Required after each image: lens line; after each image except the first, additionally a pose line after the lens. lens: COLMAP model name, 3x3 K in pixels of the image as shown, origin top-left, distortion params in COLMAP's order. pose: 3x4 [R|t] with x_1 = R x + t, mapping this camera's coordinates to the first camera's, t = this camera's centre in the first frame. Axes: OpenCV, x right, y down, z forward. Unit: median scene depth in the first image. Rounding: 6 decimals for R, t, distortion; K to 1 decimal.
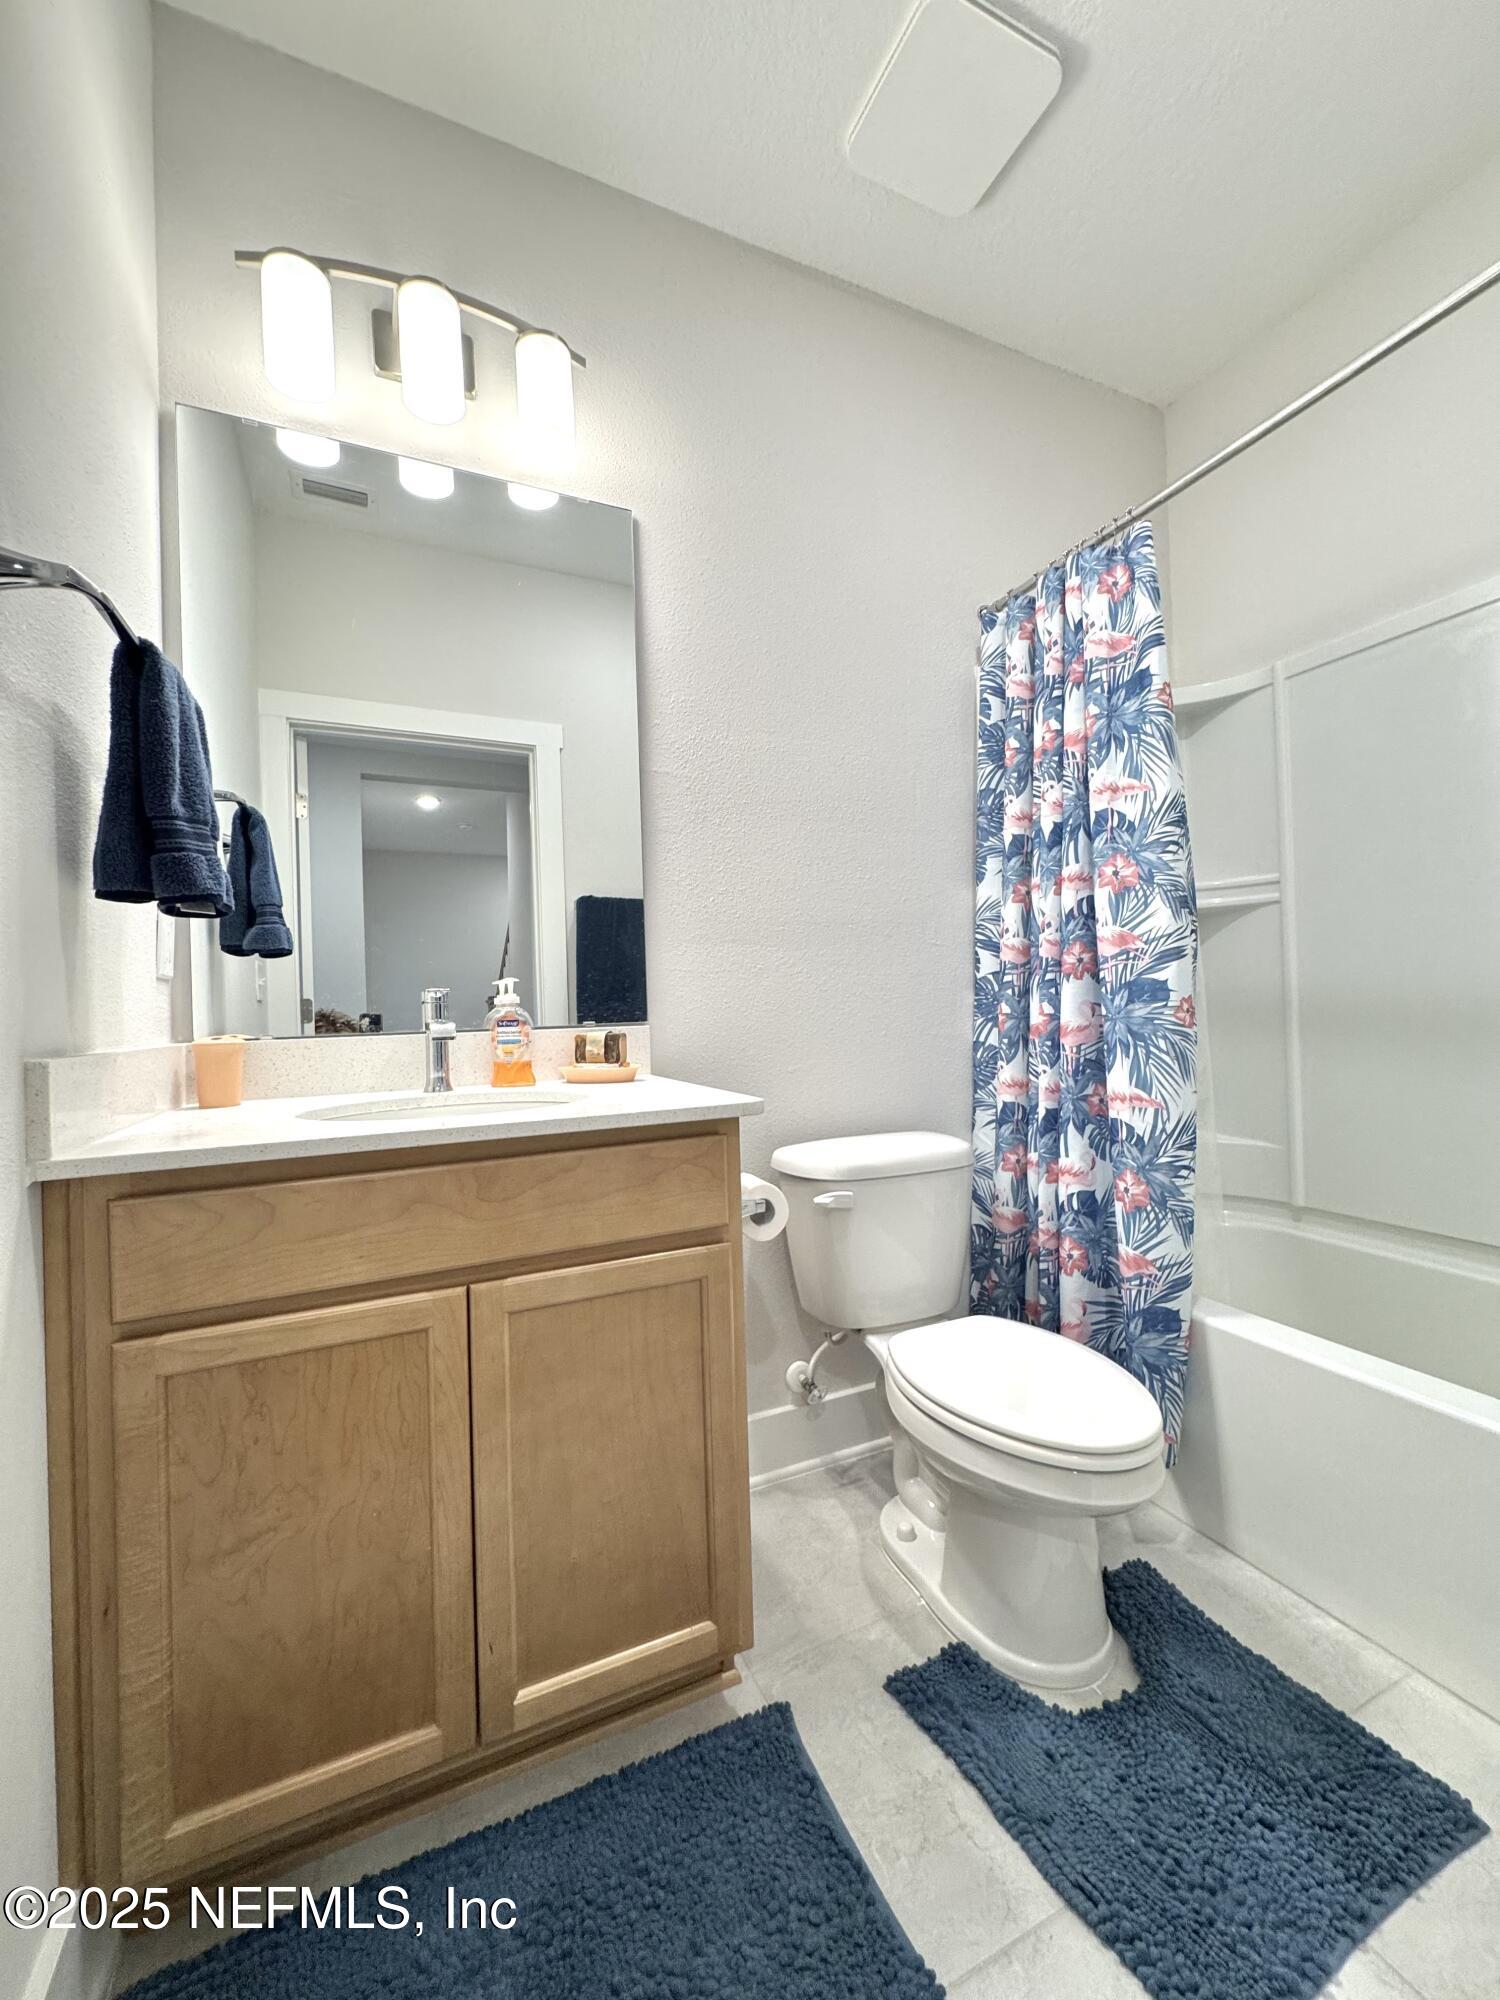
lens RADIAL K [[798.8, 0, 754.9], [0, 798.8, 1004.3], [0, 0, 1]] dist [-0.003630, 0.001204]
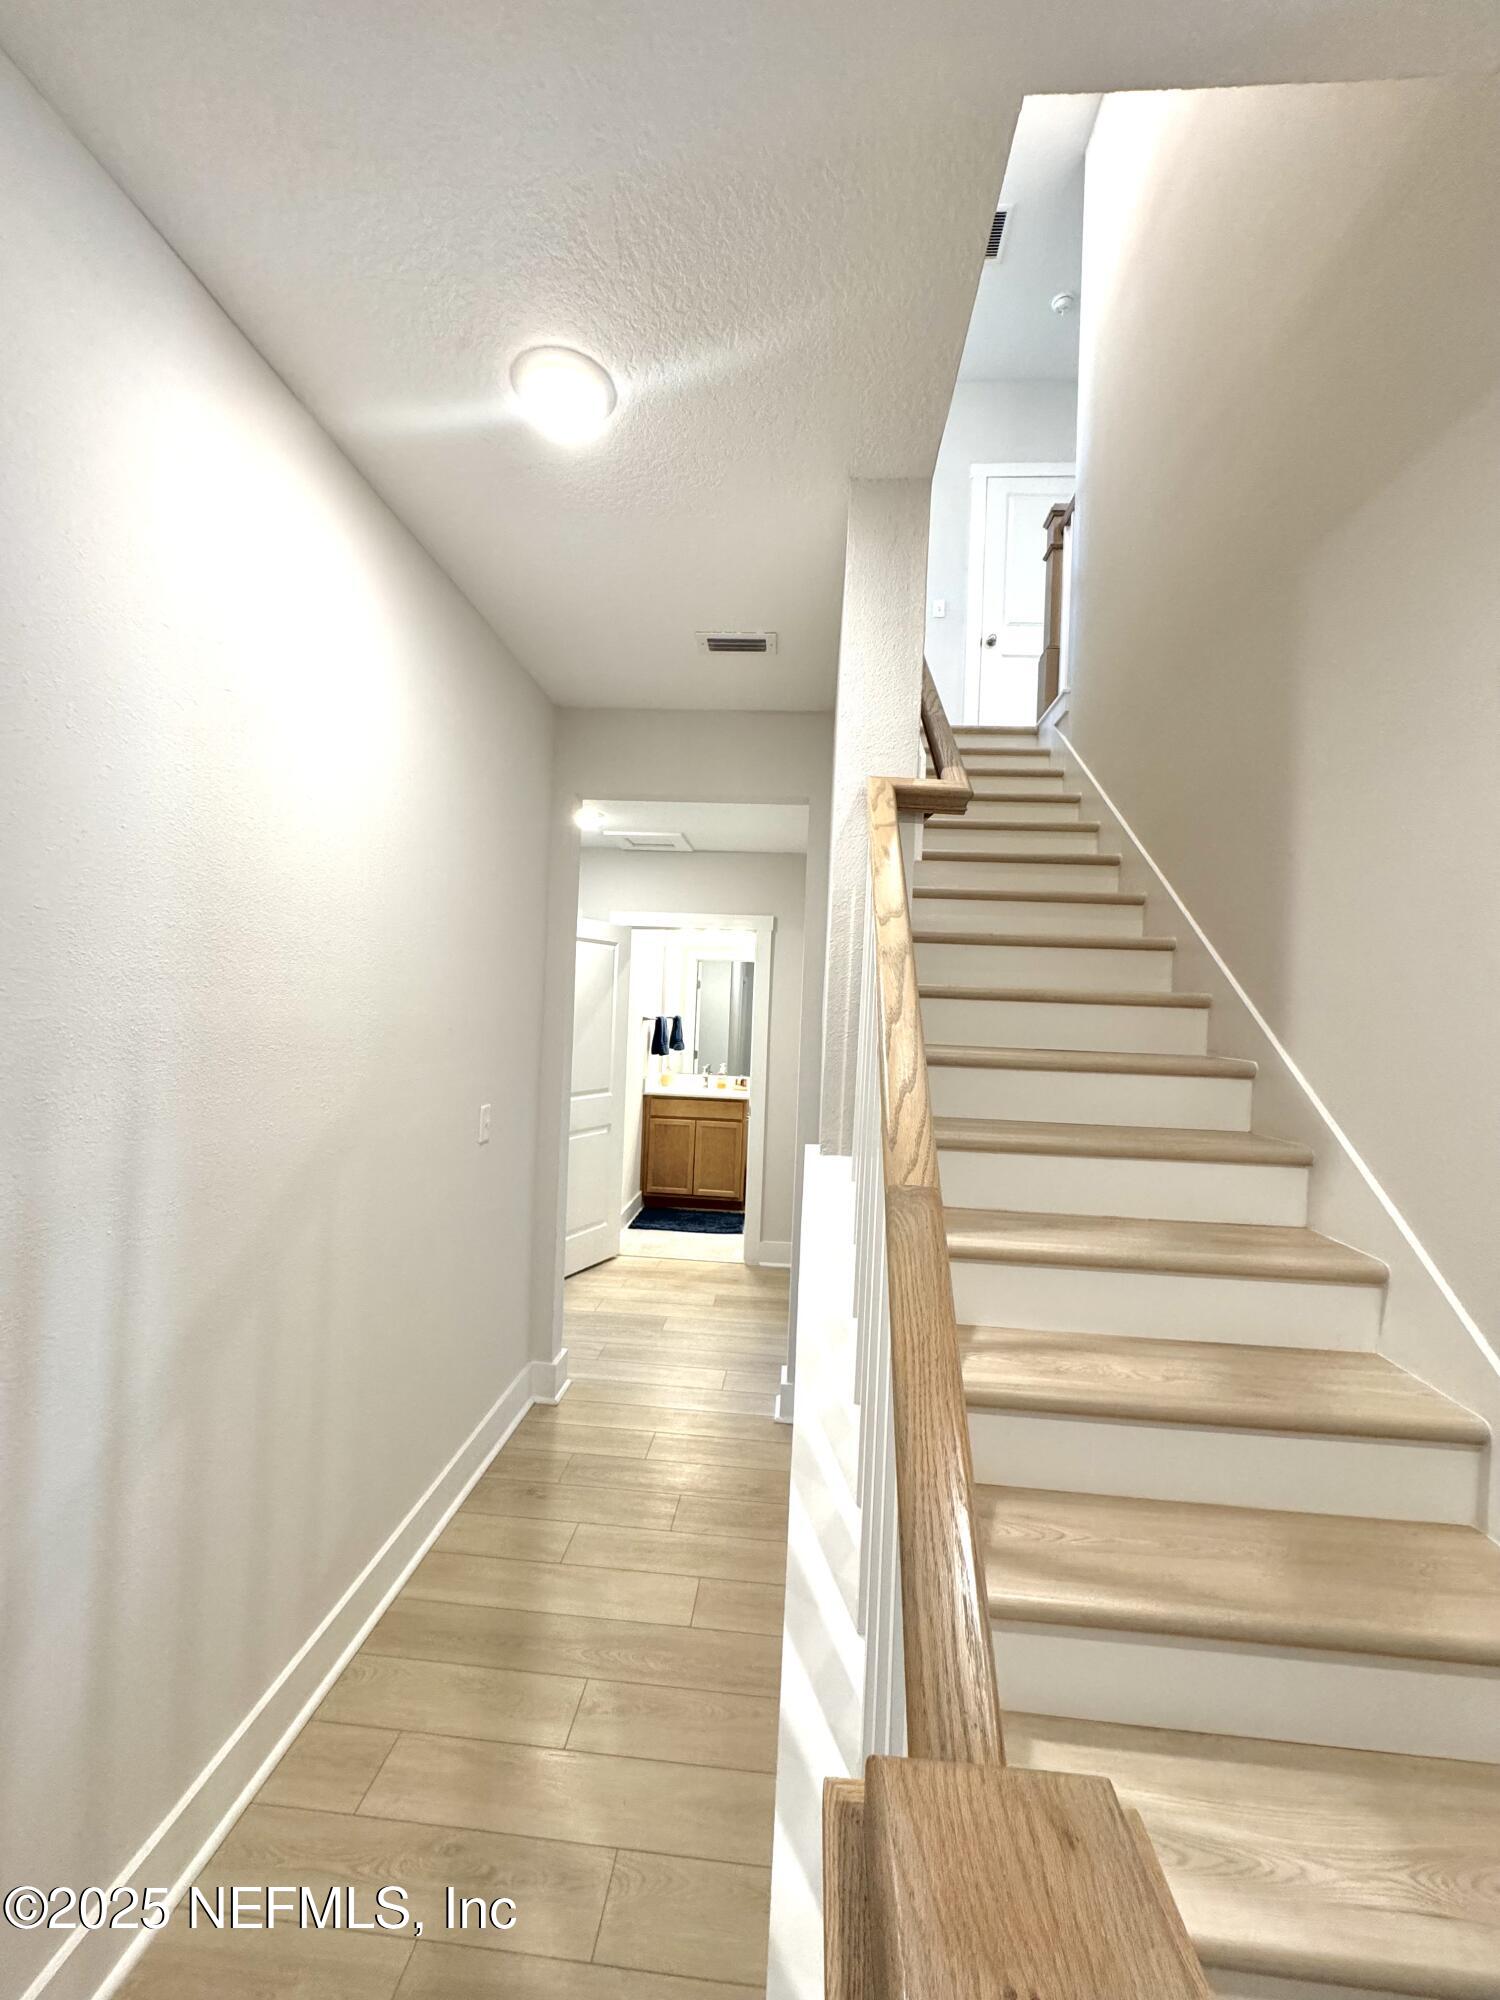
lens RADIAL K [[798.8, 0, 749.5], [0, 798.8, 999.9], [0, 0, 1]] dist [-0.003630, 0.001204]
pose [[0.869358, 0.055362, -0.491071, 2.201627], [-0.058590, 0.998243, 0.008814, -0.483393], [0.490697, 0.021109, 0.871075, -3.100069]]
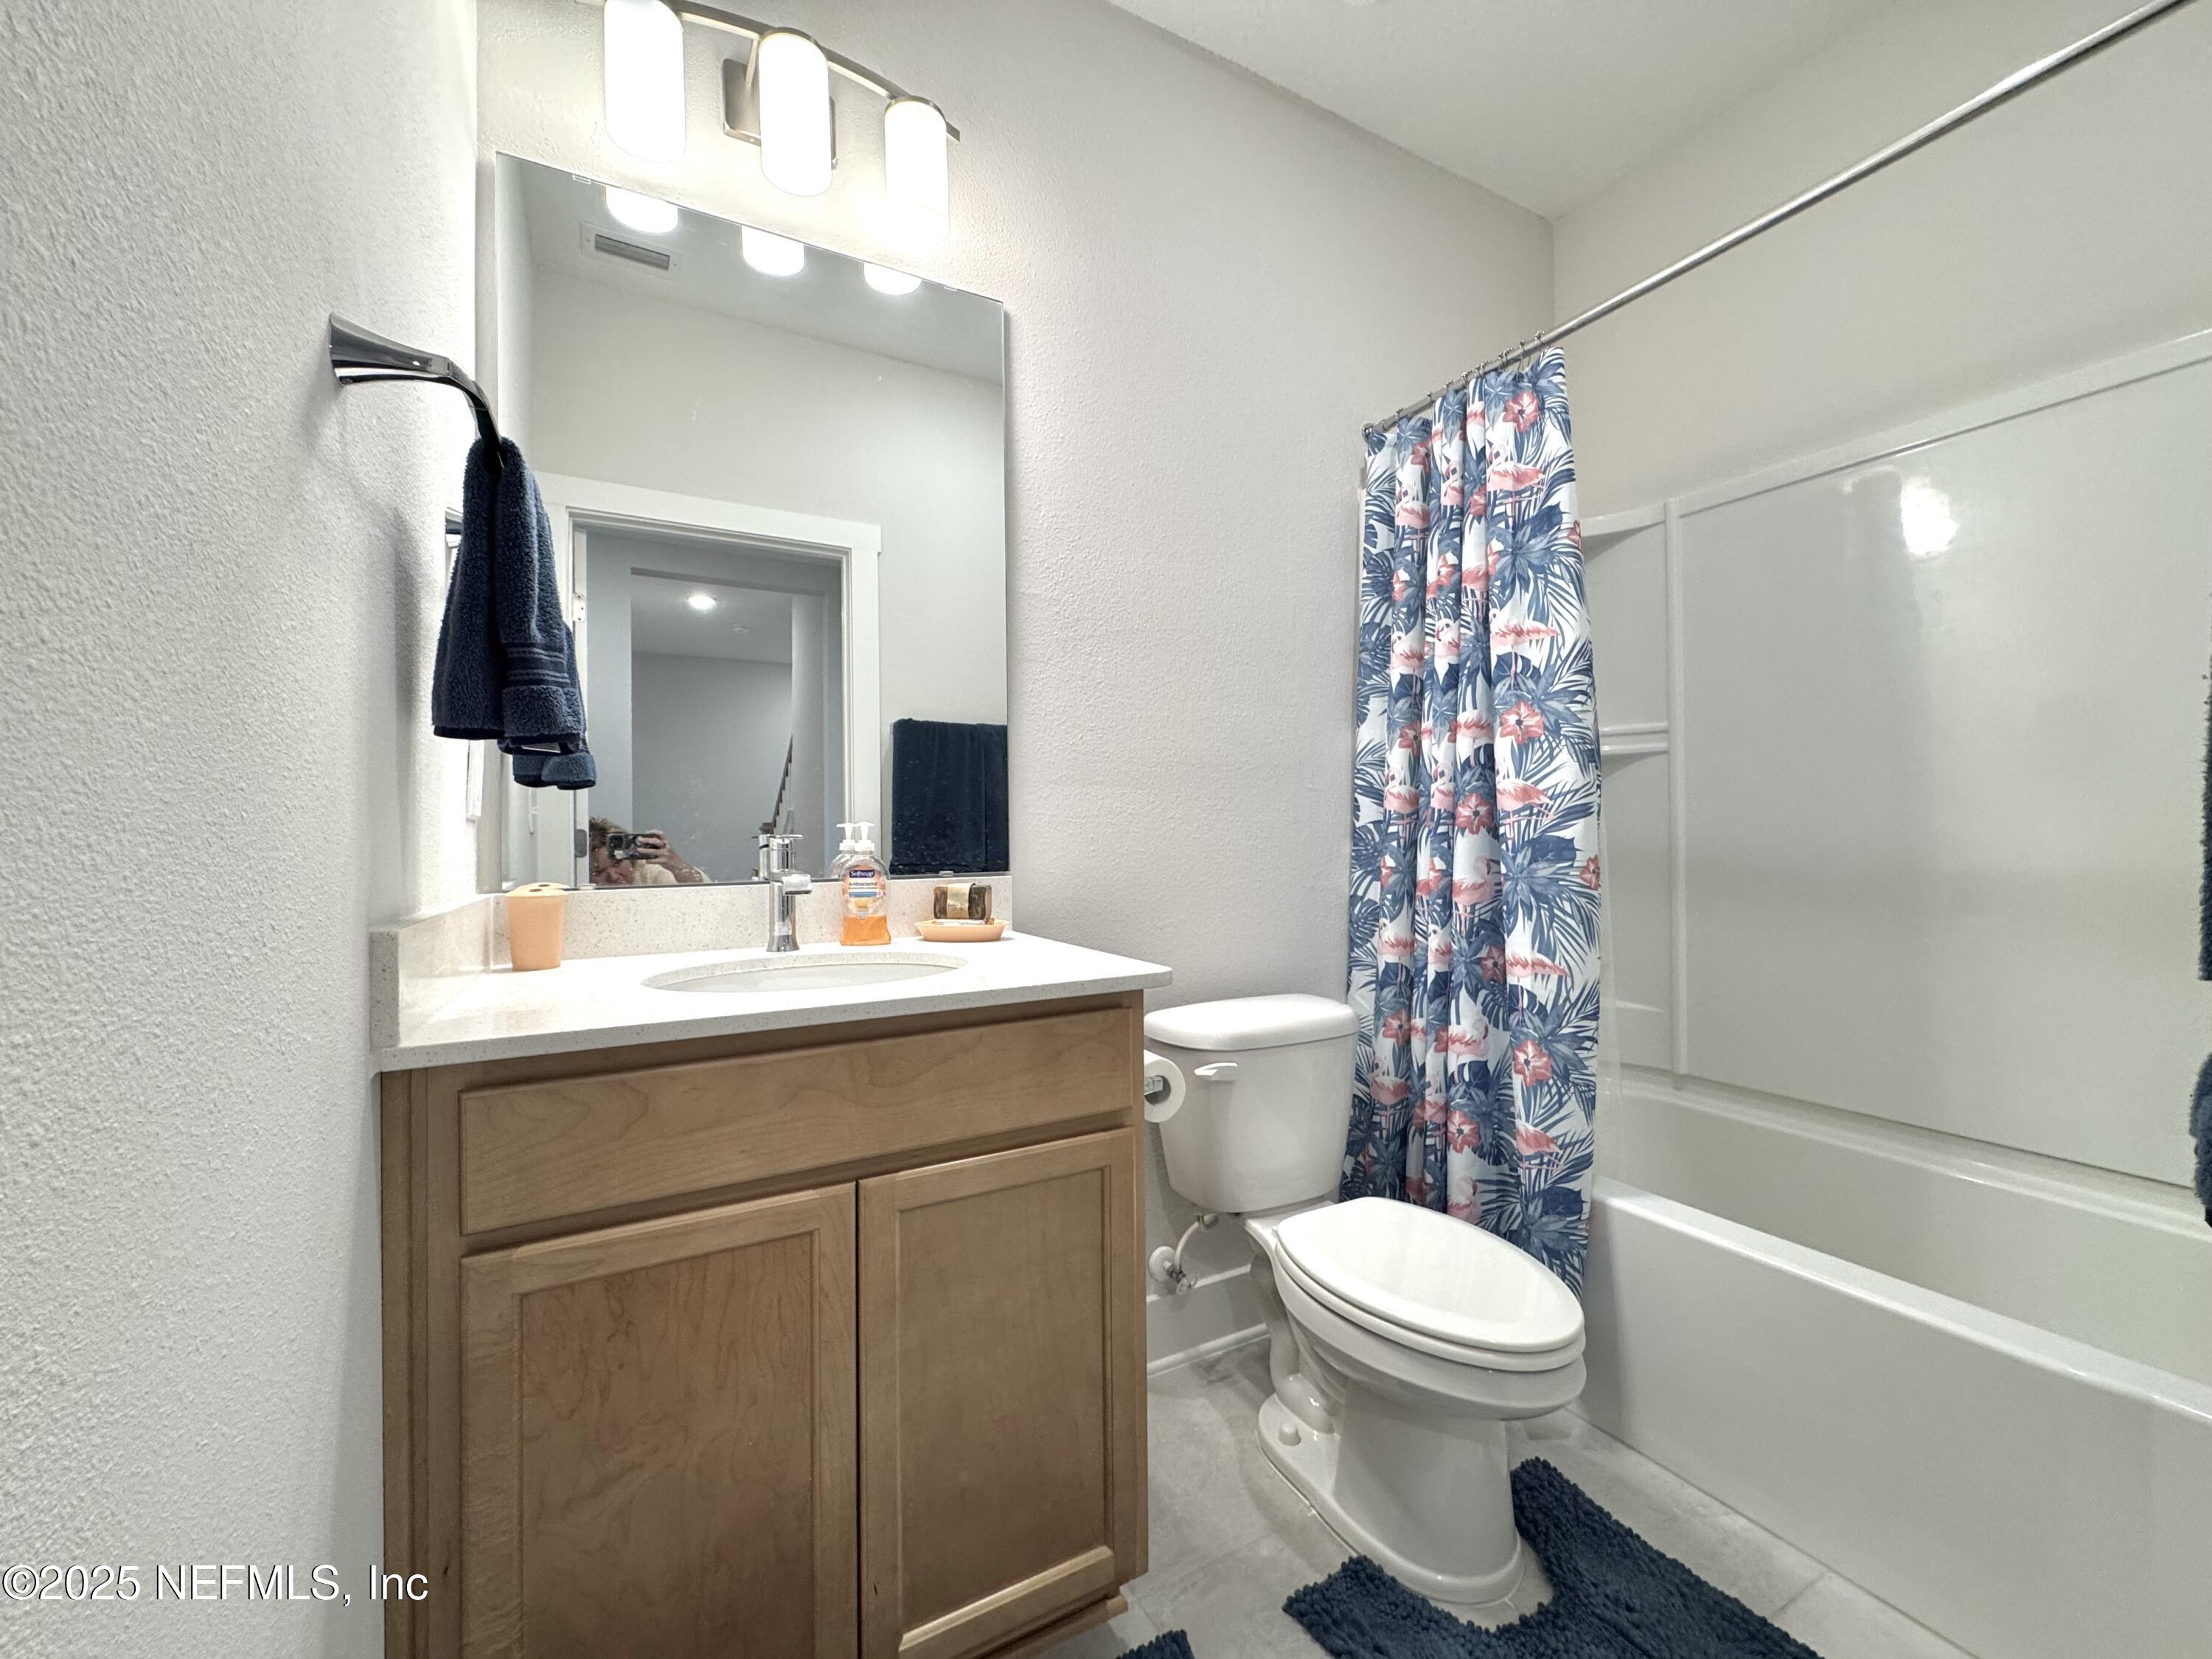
lens RADIAL K [[883.5, 0, 1102.0], [0, 883.5, 831.1], [0, 0, 1]] dist [-0.003630, 0.001204]
pose [[0.997443, 0.019967, 0.068621, -0.122841], [-0.019938, 0.999801, -0.001098, -0.030705], [-0.068629, -0.000273, 0.997642, 0.002000]]
